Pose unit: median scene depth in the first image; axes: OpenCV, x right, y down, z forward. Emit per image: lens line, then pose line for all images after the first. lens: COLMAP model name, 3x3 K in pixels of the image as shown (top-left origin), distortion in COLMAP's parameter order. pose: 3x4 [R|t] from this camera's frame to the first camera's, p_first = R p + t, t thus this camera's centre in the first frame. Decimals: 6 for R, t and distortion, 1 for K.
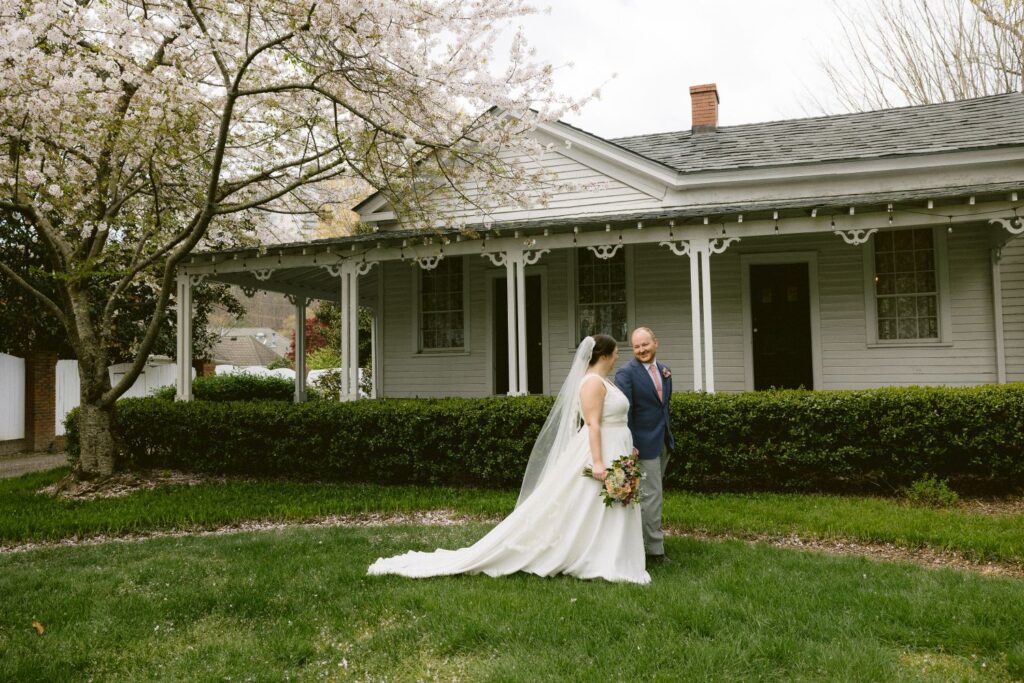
lens RADIAL K [[787.4, 0, 511.6], [0, 787.4, 339.5], [0, 0, 1]] dist [-0.012253, 0.015702]
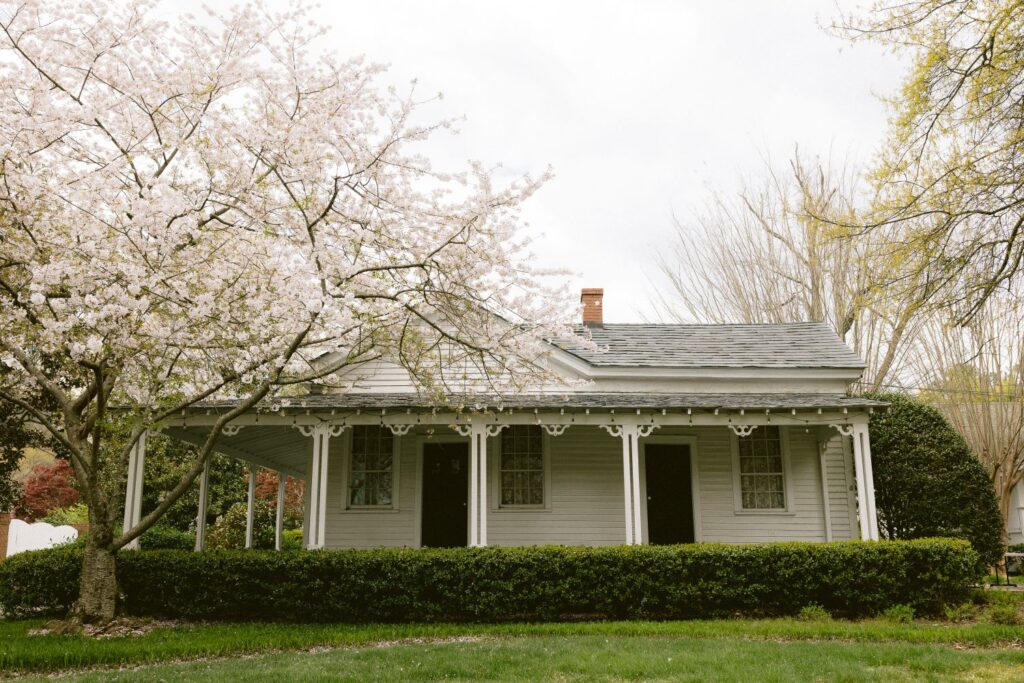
lens RADIAL K [[919.4, 0, 511.7], [0, 919.4, 342.5], [0, 0, 1]] dist [0.002240, -0.002142]
pose [[0.953003, 0.081580, 0.291771, -0.402158], [-0.029417, 0.983430, -0.178887, 0.015418], [-0.301530, 0.161897, 0.939611, -0.383928]]
